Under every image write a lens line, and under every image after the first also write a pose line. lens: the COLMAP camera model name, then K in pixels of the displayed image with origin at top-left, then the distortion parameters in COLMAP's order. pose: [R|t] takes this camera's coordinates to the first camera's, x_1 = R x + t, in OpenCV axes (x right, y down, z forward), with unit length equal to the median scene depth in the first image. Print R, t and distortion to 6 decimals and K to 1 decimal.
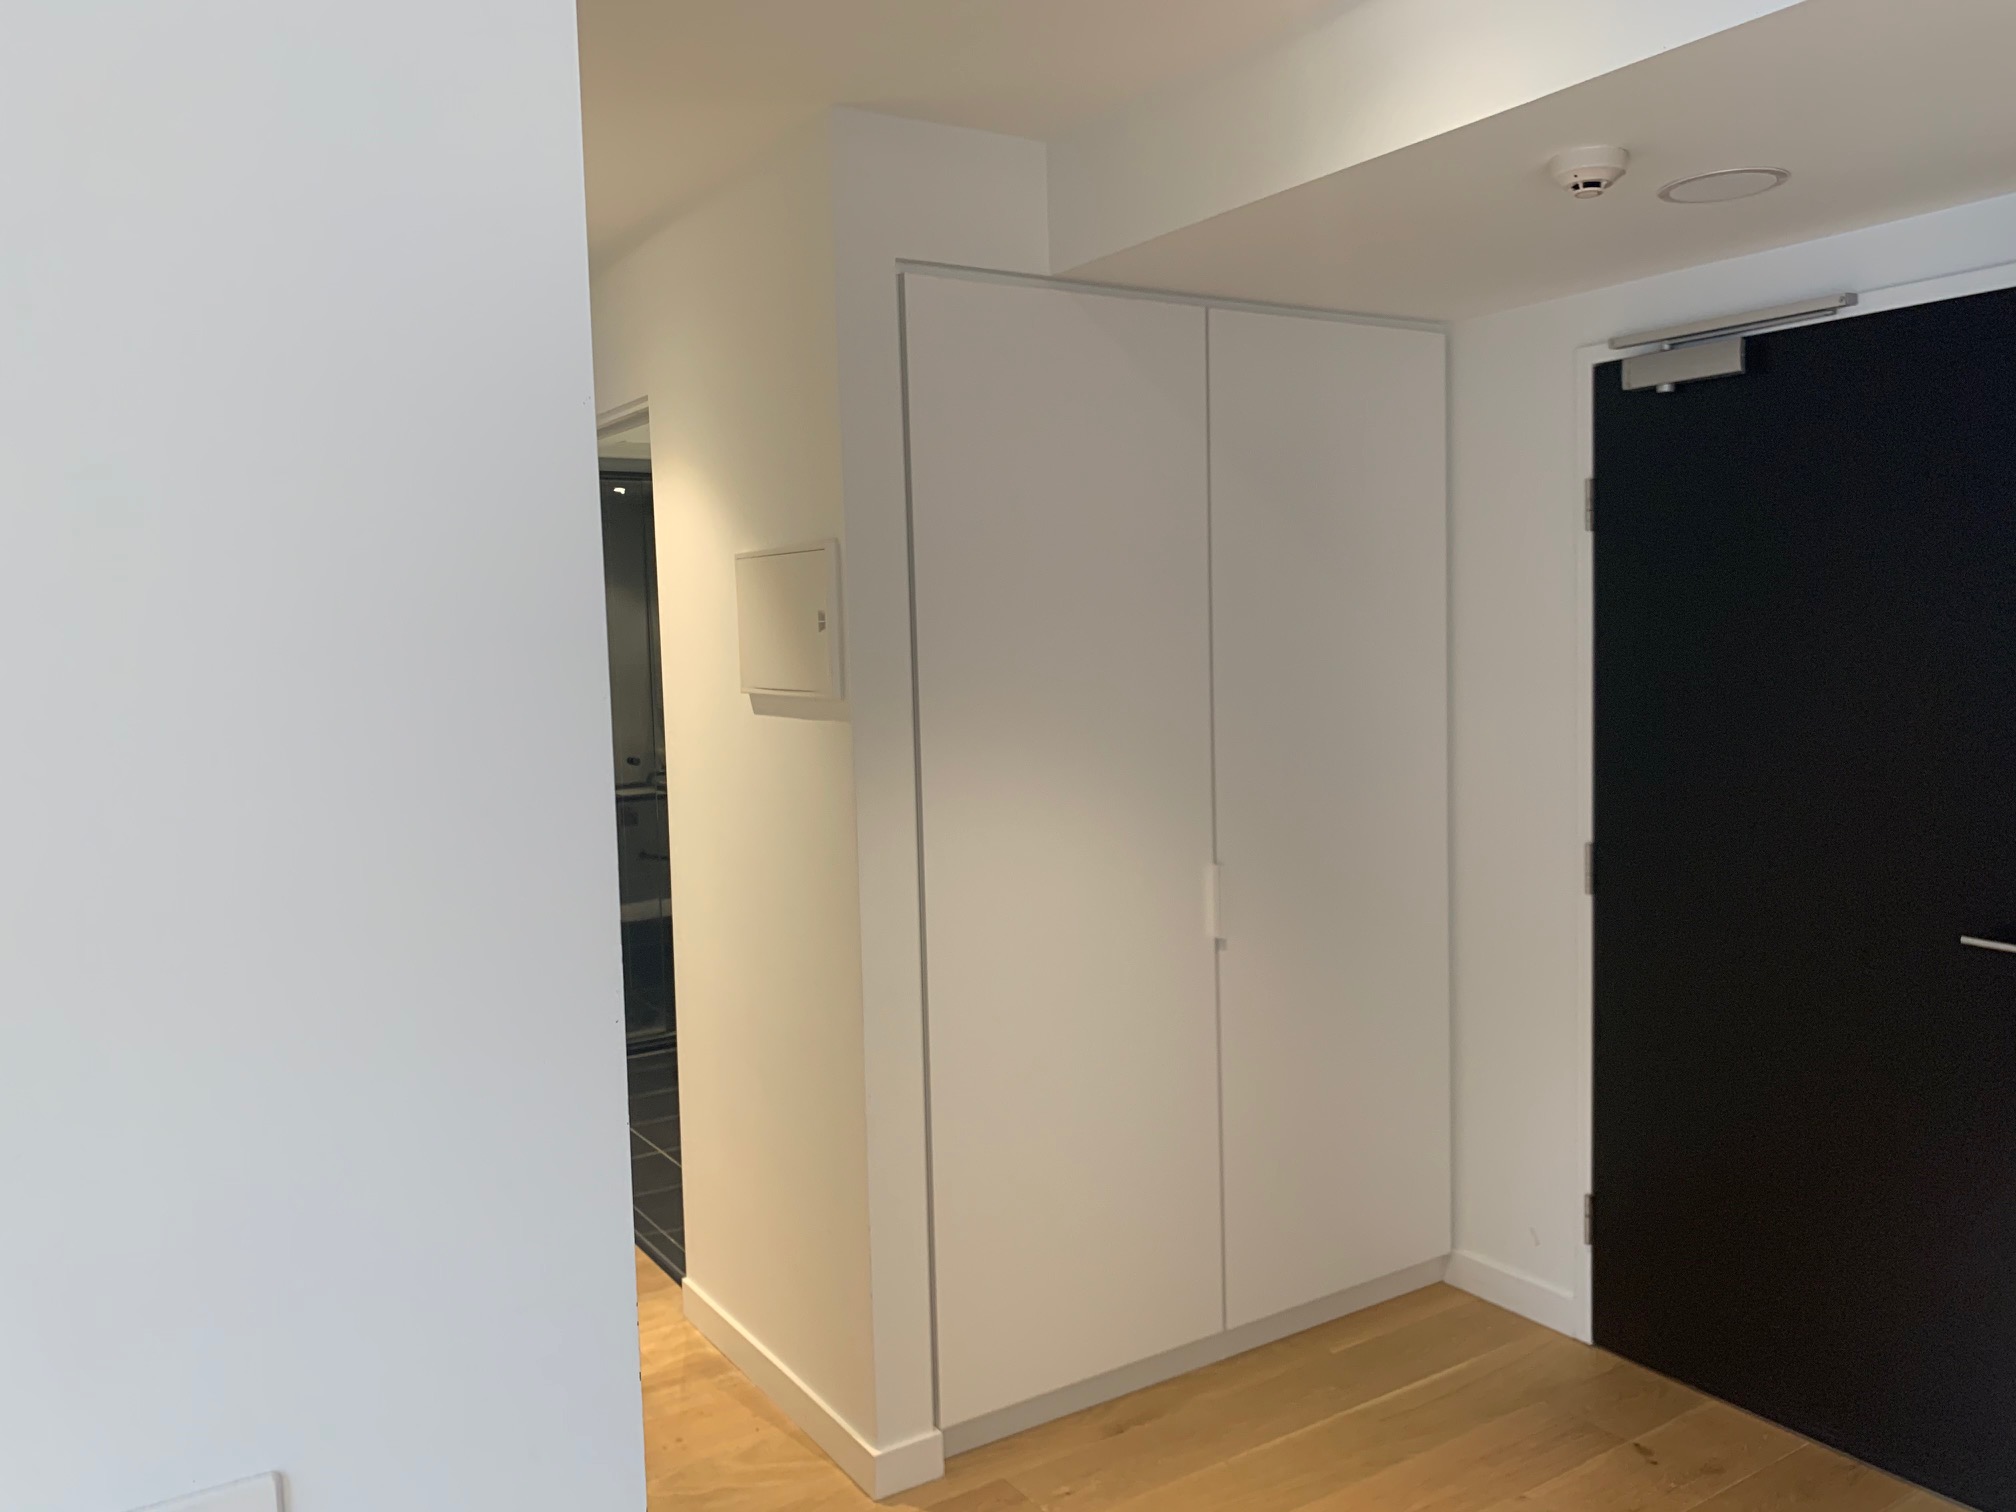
lens RADIAL K [[1560.7, 0, 984.4], [0, 1560.7, 749.1], [0, 0, 1]] dist [0.001876, -0.002347]
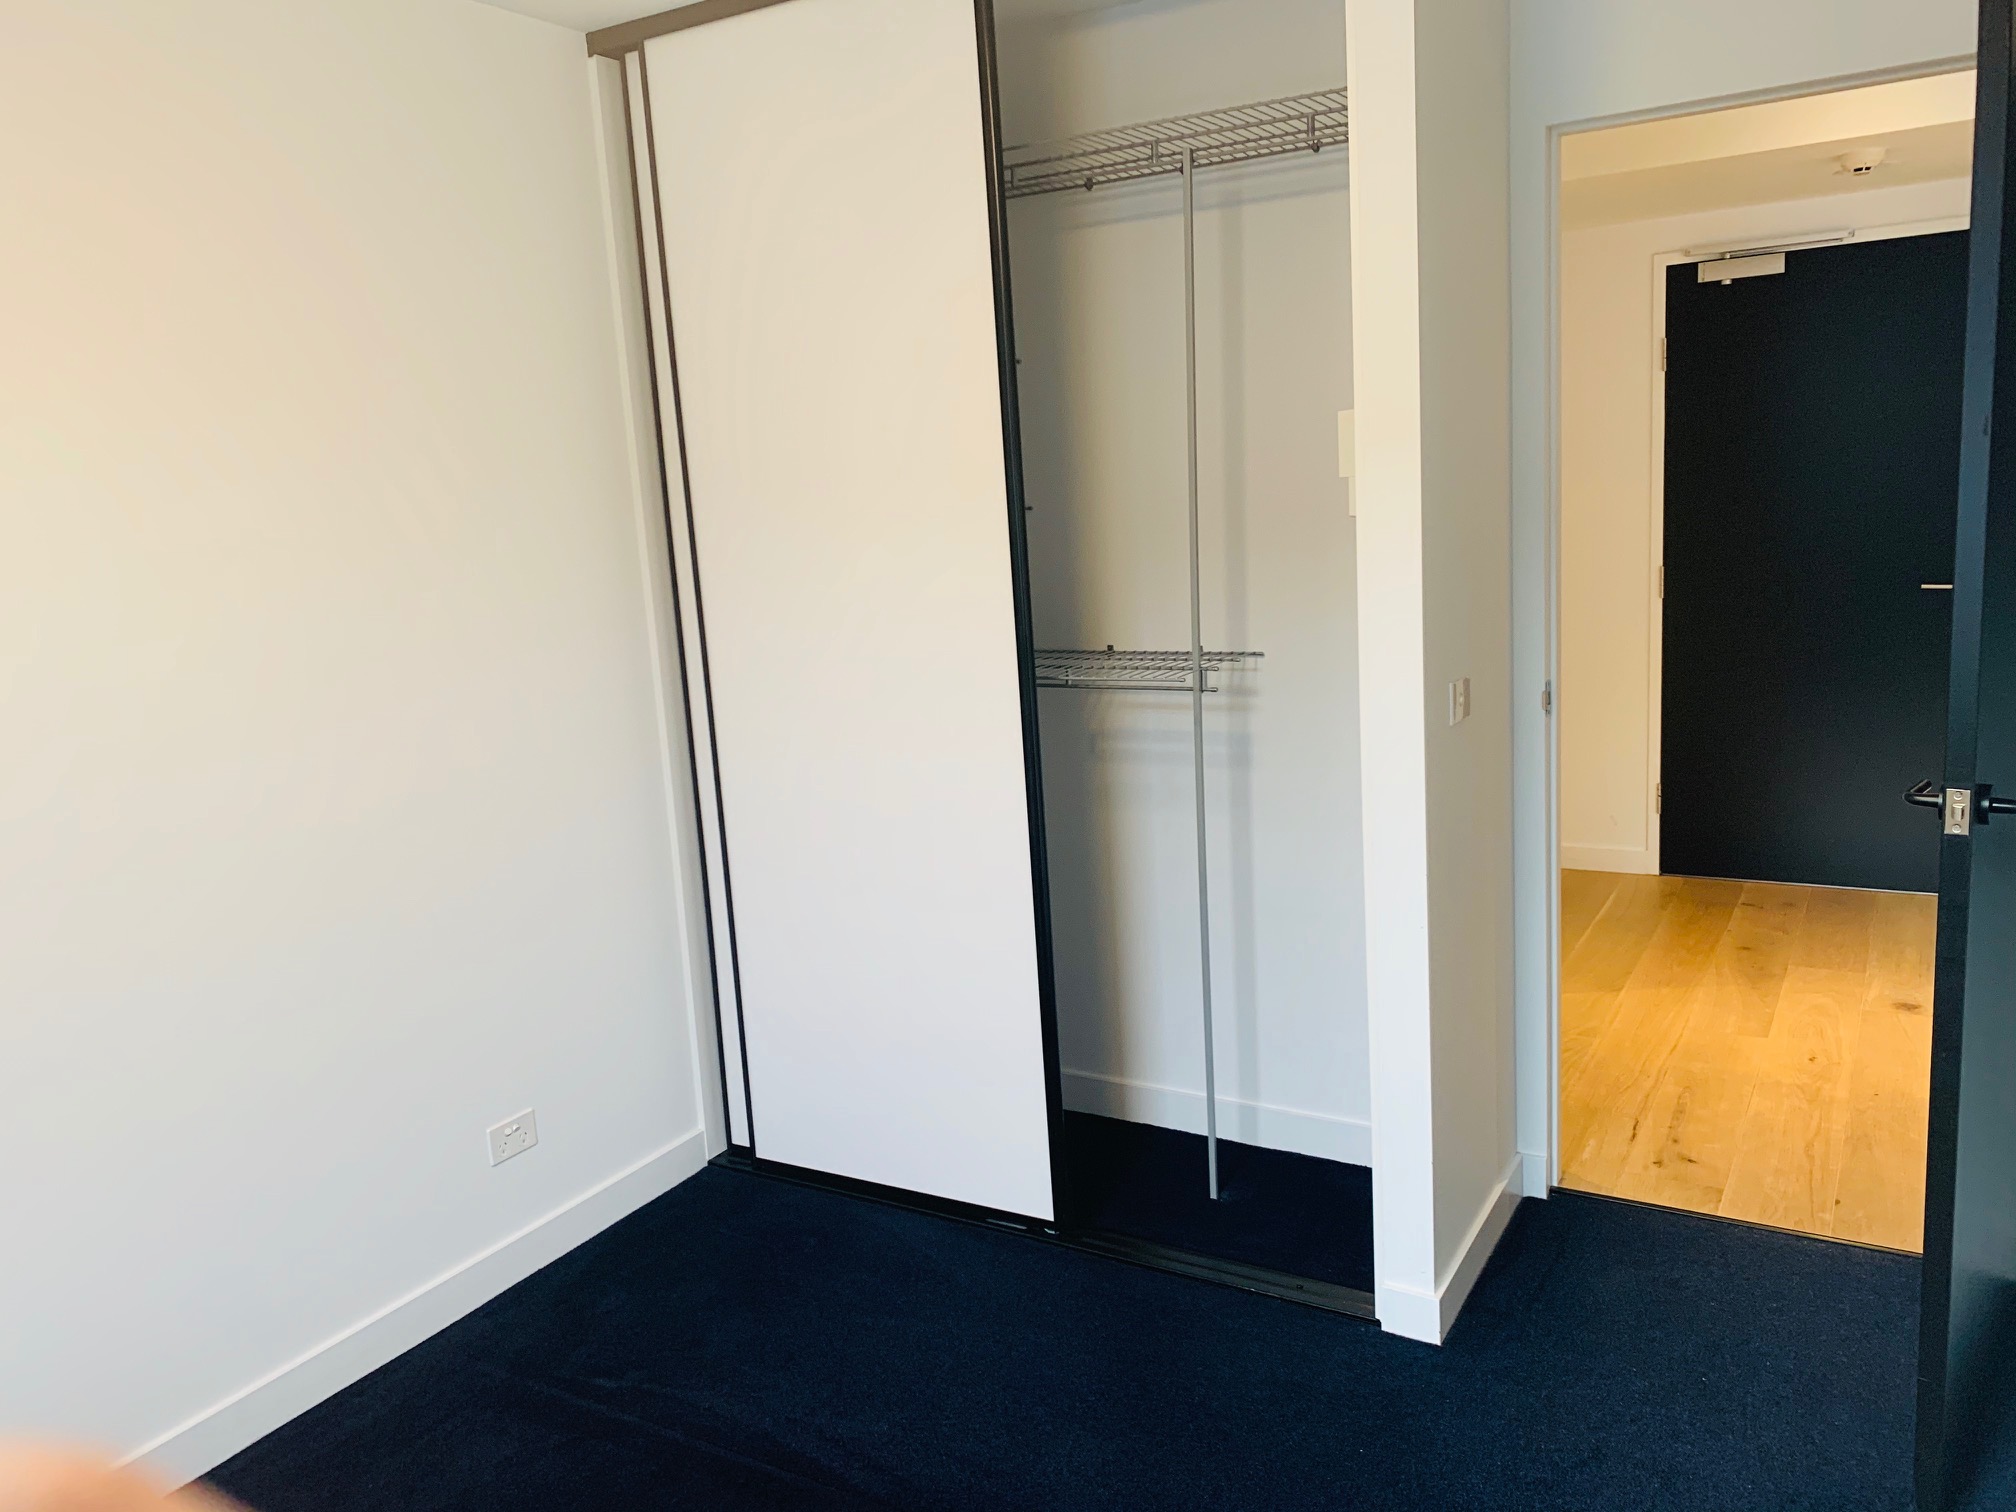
lens RADIAL K [[1514.1, 0, 1013.6], [0, 1514.1, 741.3], [0, 0, 1]] dist [0.008160, -0.007247]
pose [[0.894348, -0.101608, 0.435681, -0.975182], [0.071260, 0.993788, 0.085488, 0.062306], [-0.441661, -0.045410, 0.896032, -0.133881]]
